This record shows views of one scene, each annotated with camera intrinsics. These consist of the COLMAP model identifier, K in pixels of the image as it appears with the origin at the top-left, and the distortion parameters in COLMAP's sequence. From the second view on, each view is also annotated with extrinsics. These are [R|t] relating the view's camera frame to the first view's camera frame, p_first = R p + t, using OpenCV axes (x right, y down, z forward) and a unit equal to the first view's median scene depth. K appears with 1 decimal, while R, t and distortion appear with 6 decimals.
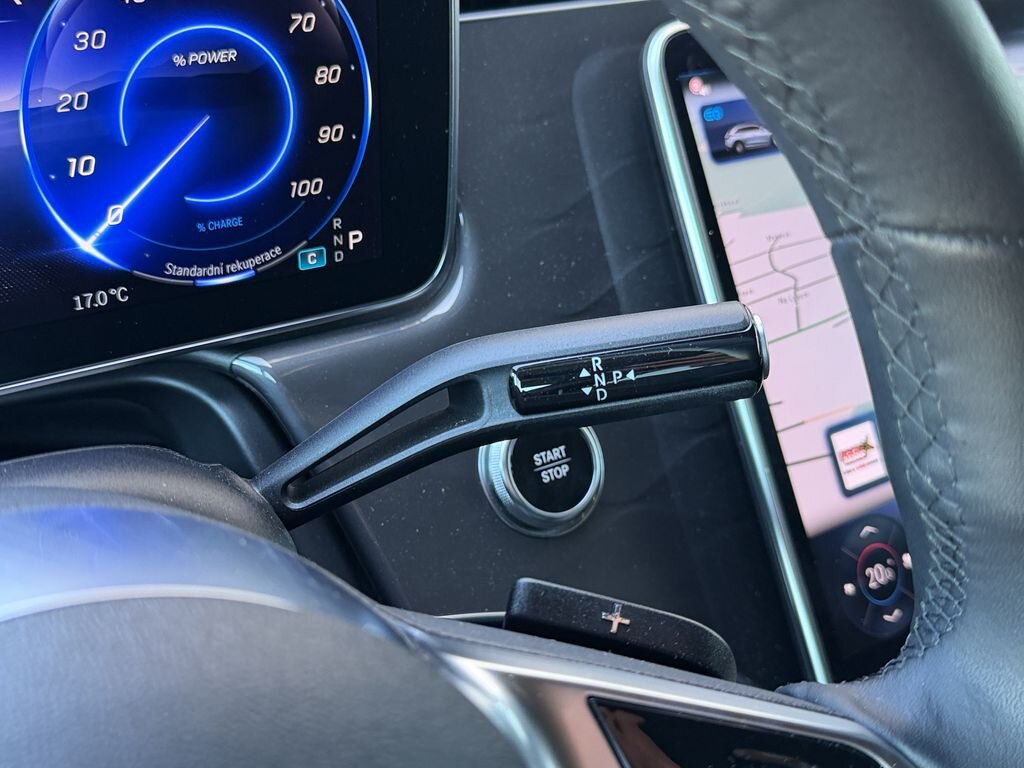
lens RADIAL K [[1119.9, 0, 504.8], [0, 1119.9, 381.7], [0, 0, 1]] dist [0.092146, 0.000000]
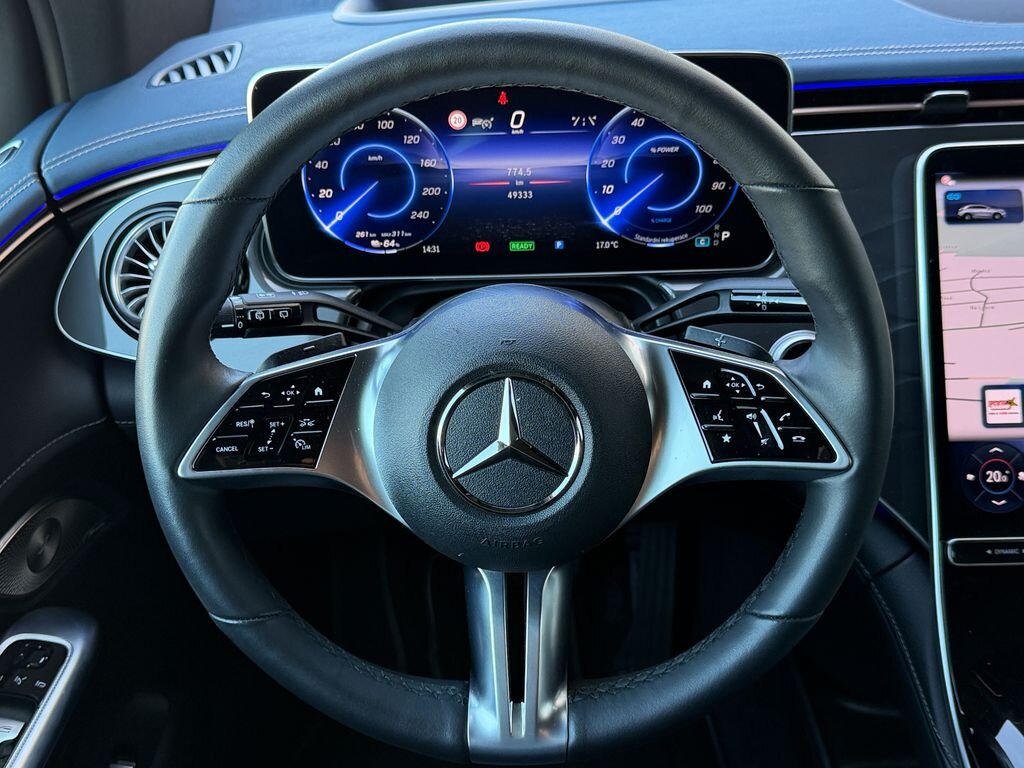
lens RADIAL K [[1119.9, 0, 511.4], [0, 1119.9, 404.8], [0, 0, 1]] dist [0.092146, 0.000000]
pose [[0.828061, 0.216258, -0.517251, 0.738618], [-0.213656, 0.974712, 0.065480, 0.136966], [0.518331, 0.056292, 0.853325, -1.053374]]
